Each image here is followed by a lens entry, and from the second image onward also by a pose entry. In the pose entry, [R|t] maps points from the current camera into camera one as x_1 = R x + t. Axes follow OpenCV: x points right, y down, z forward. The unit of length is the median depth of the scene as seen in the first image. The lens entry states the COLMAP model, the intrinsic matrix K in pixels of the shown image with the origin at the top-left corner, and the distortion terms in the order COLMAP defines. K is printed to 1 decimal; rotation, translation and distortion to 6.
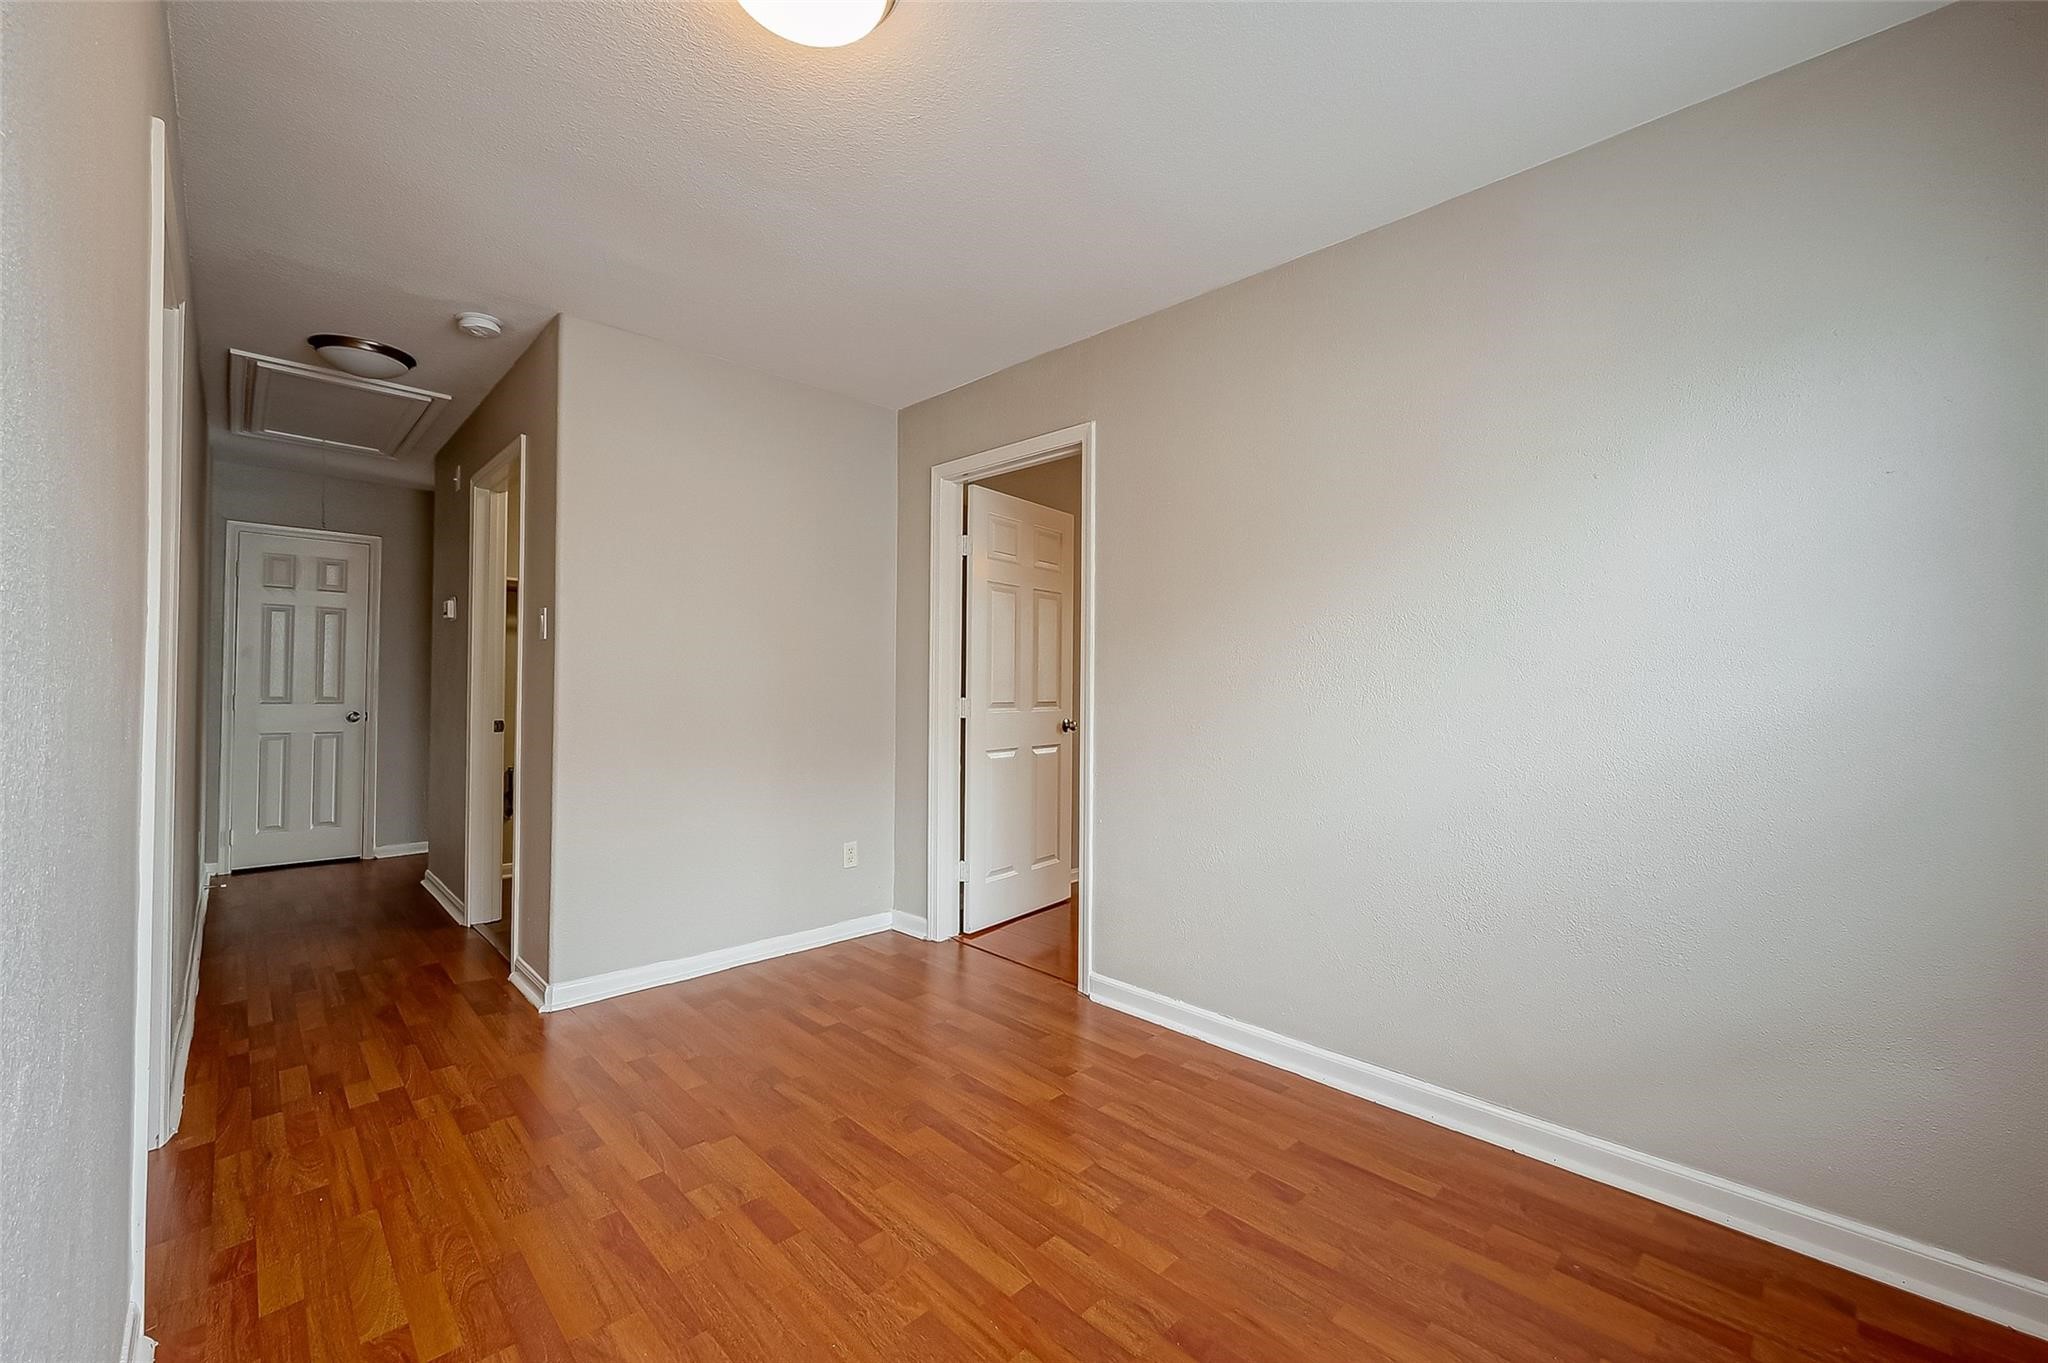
lens RADIAL K [[806.9, 0, 1027.3], [0, 806.9, 680.8], [0, 0, 1]] dist [-0.000808, -0.000247]
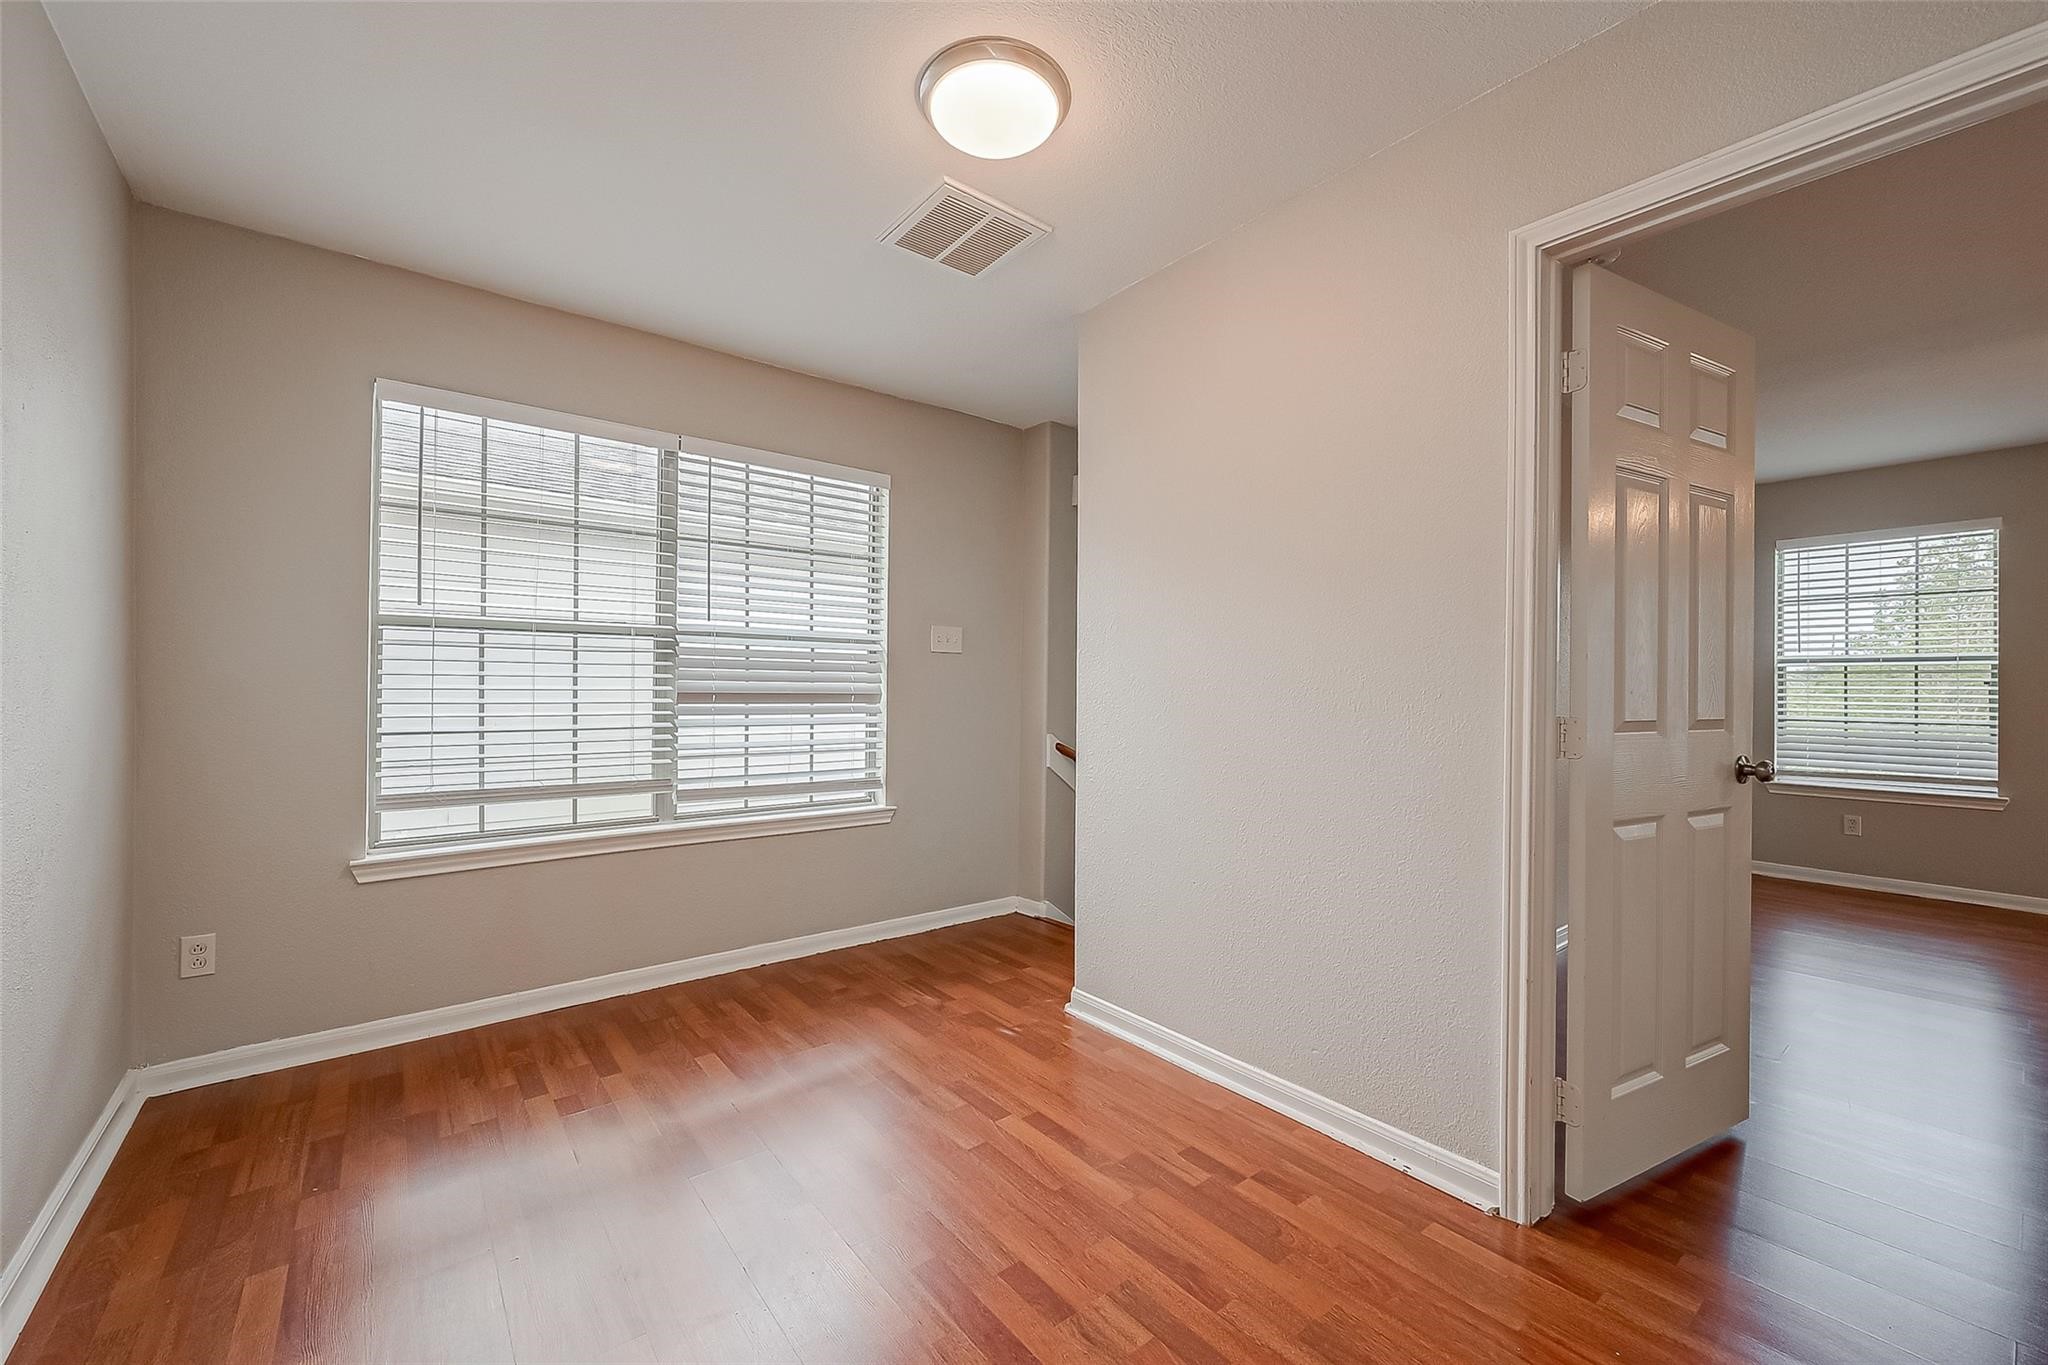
lens RADIAL K [[806.9, 0, 1027.3], [0, 806.9, 681.8], [0, 0, 1]] dist [-0.000808, -0.000247]
pose [[-0.995185, -0.007328, 0.097745, -0.364622], [-0.009154, 0.999792, -0.018245, 0.019690], [-0.097591, -0.019052, -0.995044, 1.753647]]
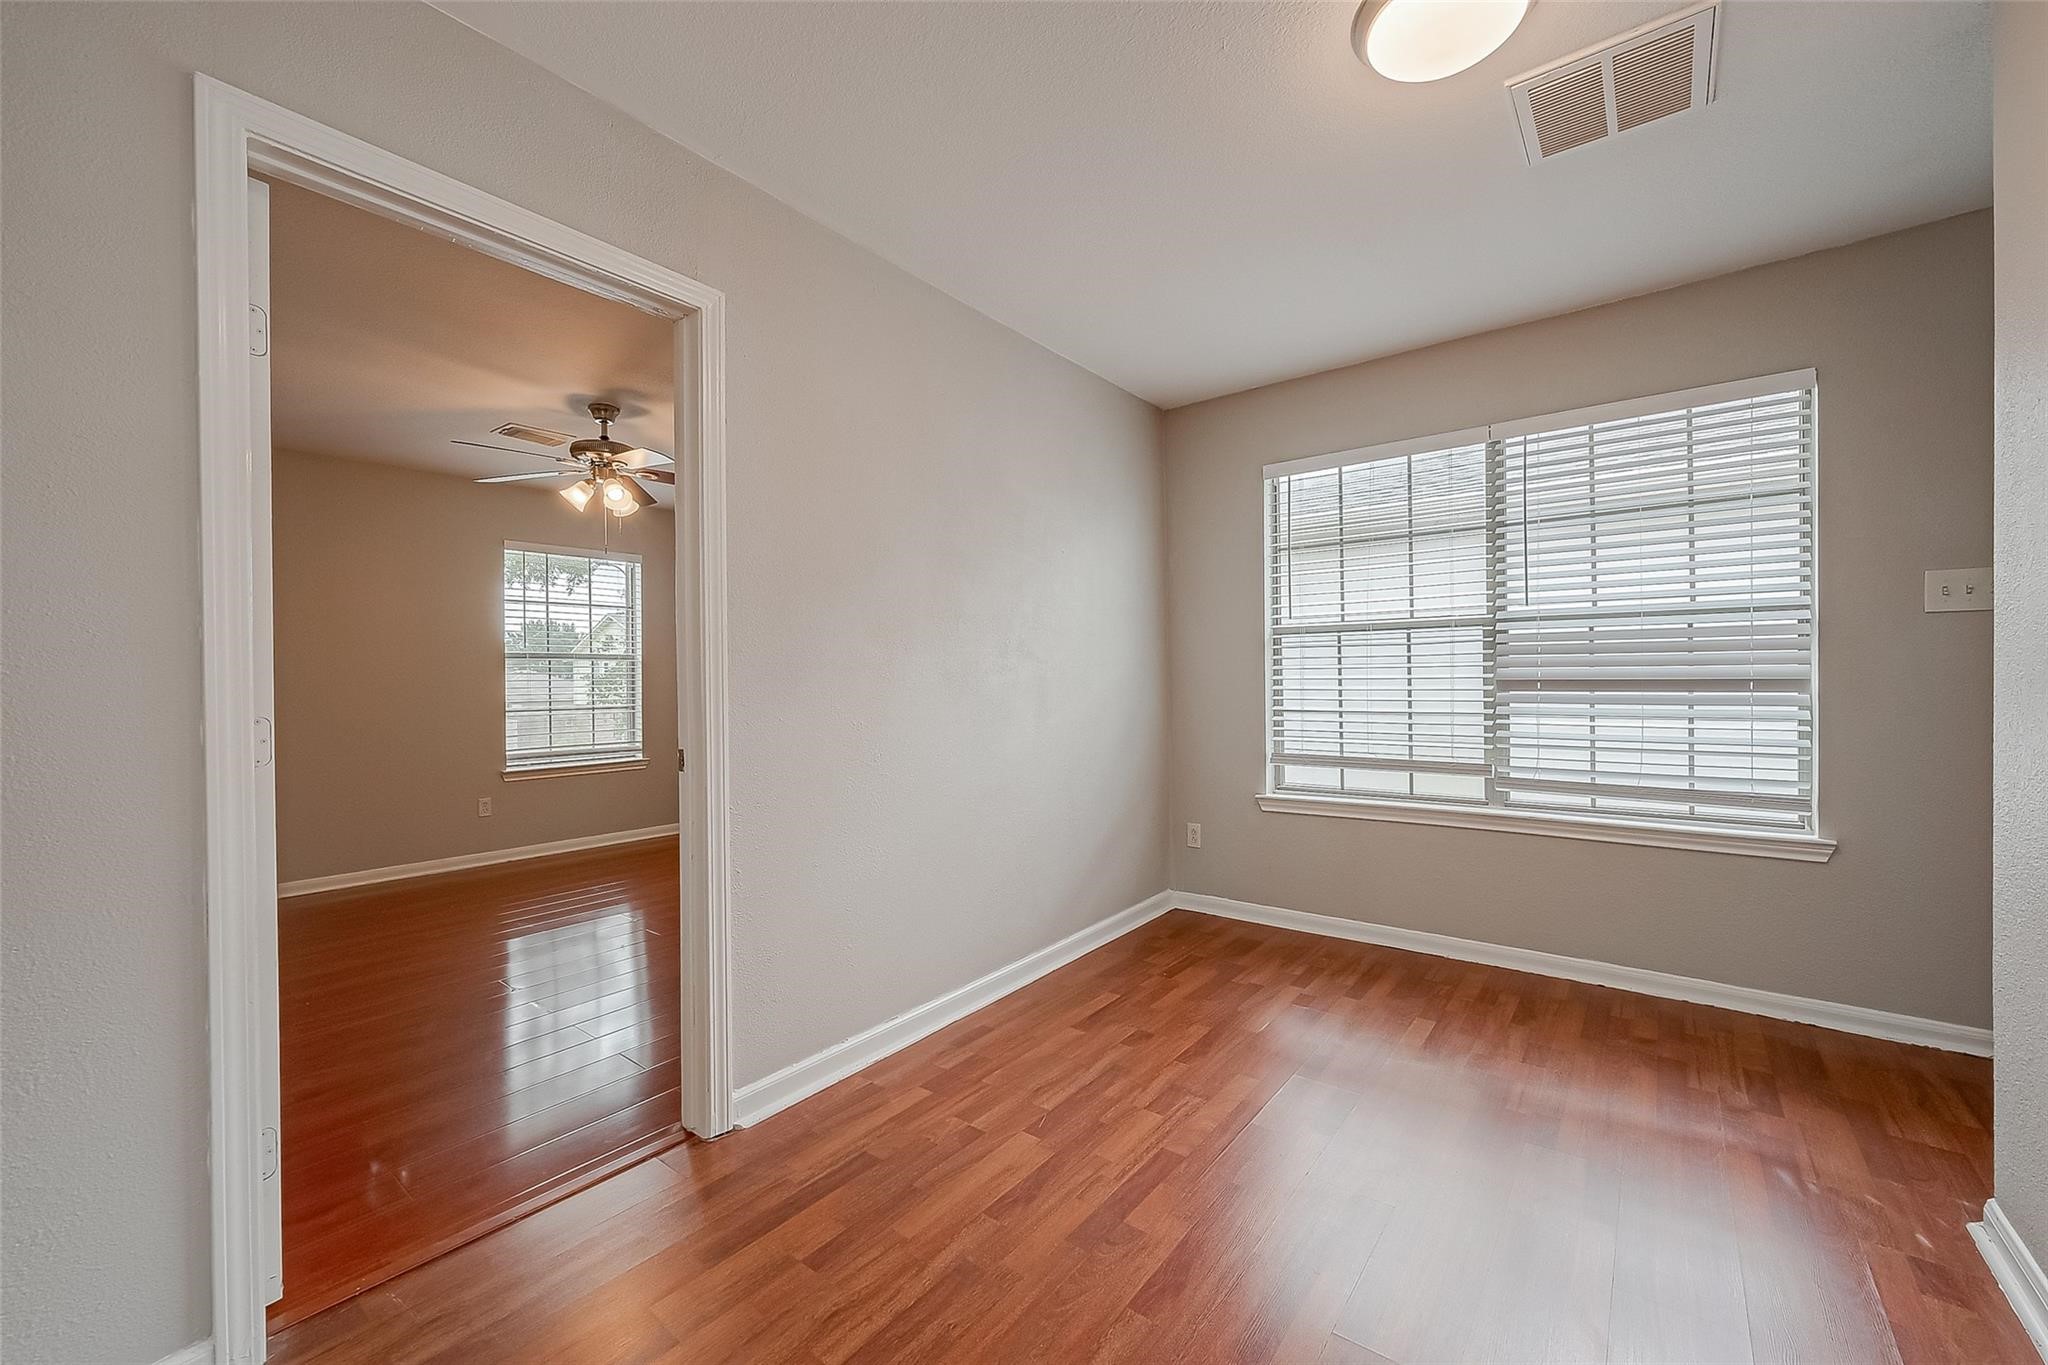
lens RADIAL K [[806.9, 0, 1027.3], [0, 806.9, 681.8], [0, 0, 1]] dist [-0.000808, -0.000247]
pose [[-0.130572, -0.005419, 0.991424, -1.024559], [0.001788, 0.999982, 0.005701, 0.010405], [-0.991437, 0.002517, -0.130560, 1.354498]]
